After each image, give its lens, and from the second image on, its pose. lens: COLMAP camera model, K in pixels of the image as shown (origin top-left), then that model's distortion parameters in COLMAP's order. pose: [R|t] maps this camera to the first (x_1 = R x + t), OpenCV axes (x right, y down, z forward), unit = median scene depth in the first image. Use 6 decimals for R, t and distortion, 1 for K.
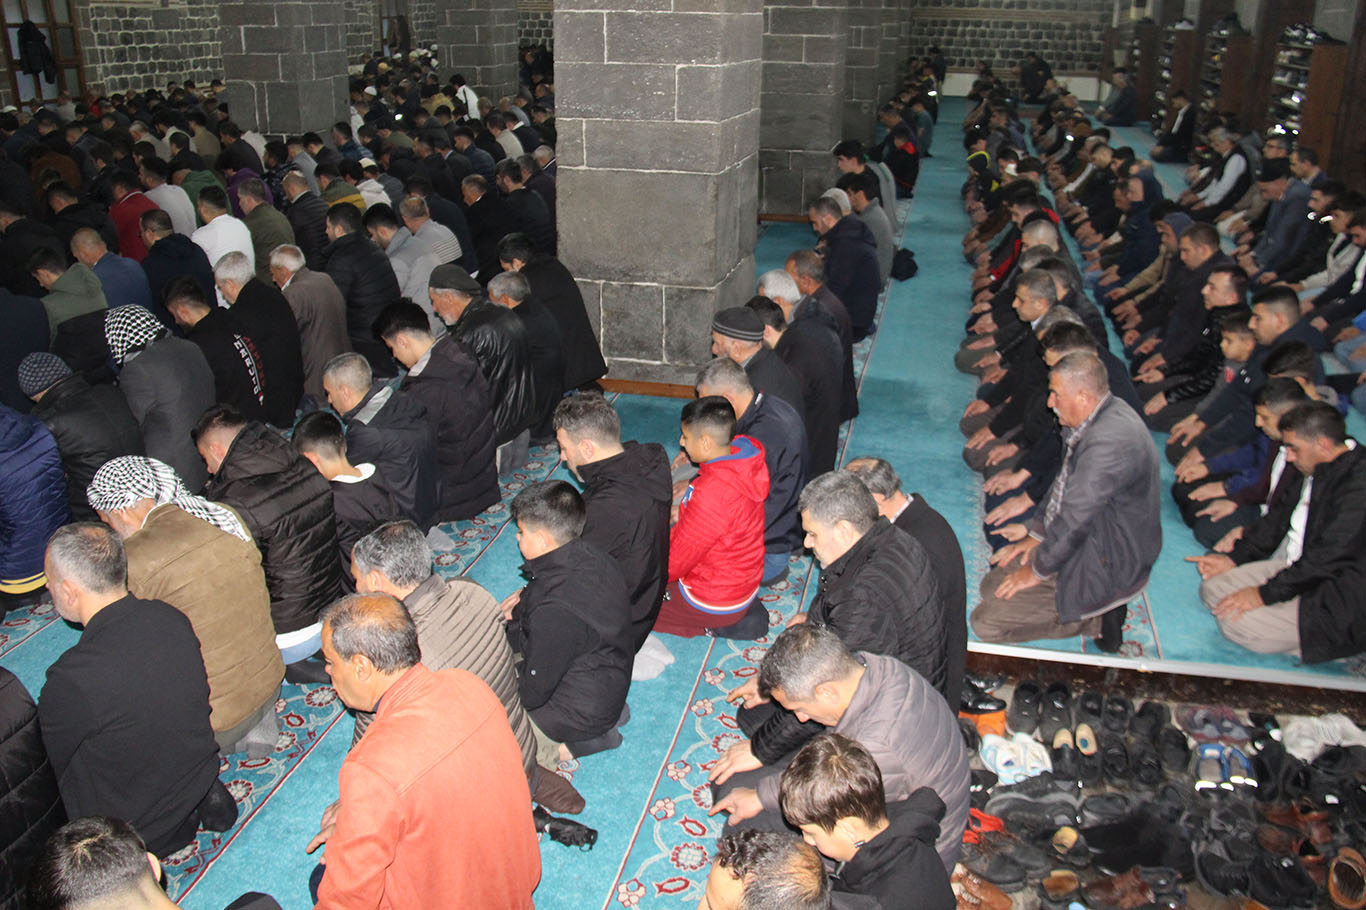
lens RADIAL K [[1120.0, 0, 683.0], [0, 1120.0, 455.0], [0, 0, 1]] dist [-0.179266, 0.137878]
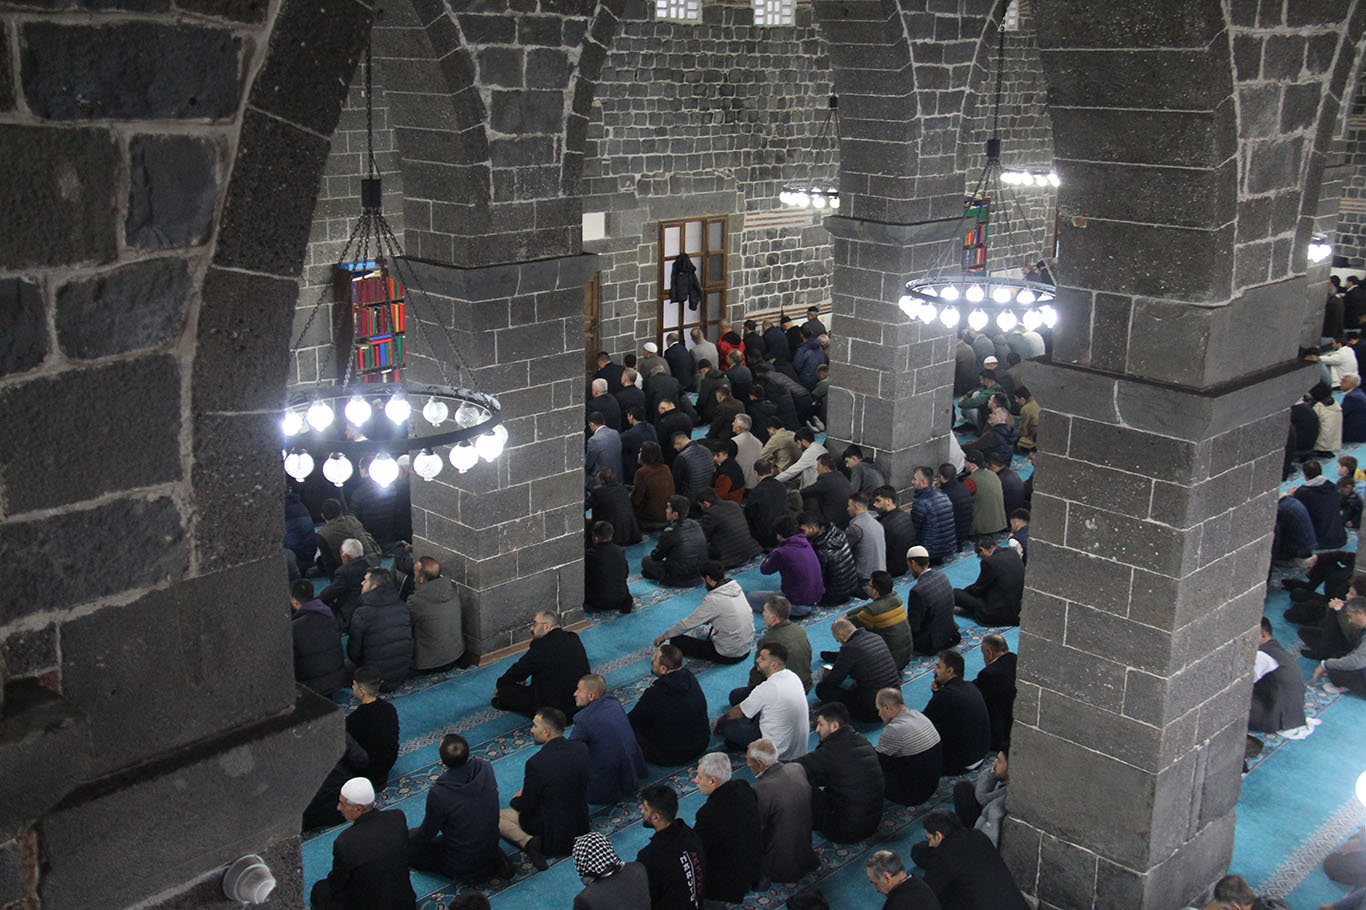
lens RADIAL K [[1374.2, 0, 683.0], [0, 1374.2, 455.0], [0, 0, 1]] dist [0.001767, -0.002111]
pose [[0.846445, 0.136181, -0.514768, 0.094874], [-0.189028, 0.980626, -0.051400, -0.136795], [0.497795, 0.140812, 0.855787, -0.119229]]
